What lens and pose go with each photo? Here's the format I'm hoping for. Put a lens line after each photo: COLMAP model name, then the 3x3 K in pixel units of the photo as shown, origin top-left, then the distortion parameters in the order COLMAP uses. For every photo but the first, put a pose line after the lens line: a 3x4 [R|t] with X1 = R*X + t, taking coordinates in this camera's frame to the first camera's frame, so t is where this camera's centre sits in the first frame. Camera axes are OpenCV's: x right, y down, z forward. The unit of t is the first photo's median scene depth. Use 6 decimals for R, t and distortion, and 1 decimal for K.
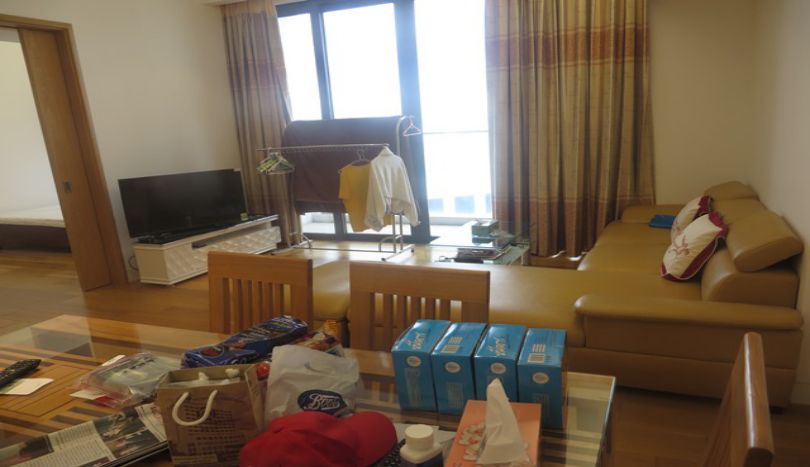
lens RADIAL K [[611.3, 0, 391.6], [0, 611.3, 269.5], [0, 0, 1]] dist [-0.010174, -0.009050]
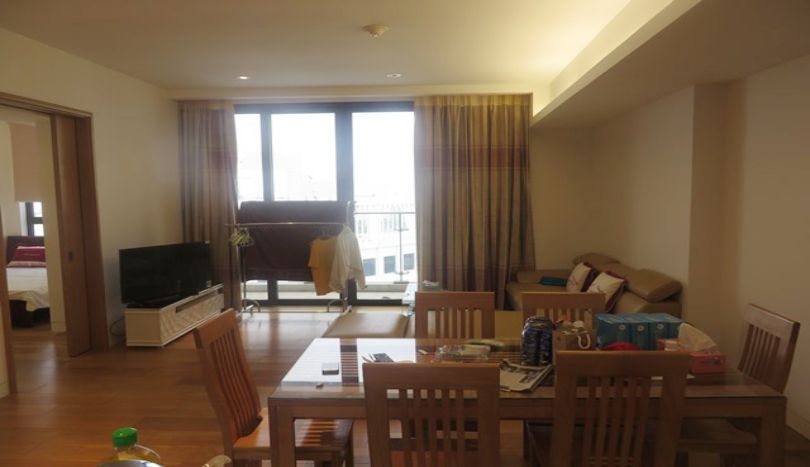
lens RADIAL K [[611.3, 0, 405.0], [0, 611.3, 232.4], [0, 0, 1]] dist [-0.010174, -0.009050]
pose [[0.931378, 0.015461, 0.363724, -0.354943], [0.051399, 0.983505, -0.173423, 0.036501], [-0.360406, 0.180218, 0.915221, -0.184279]]
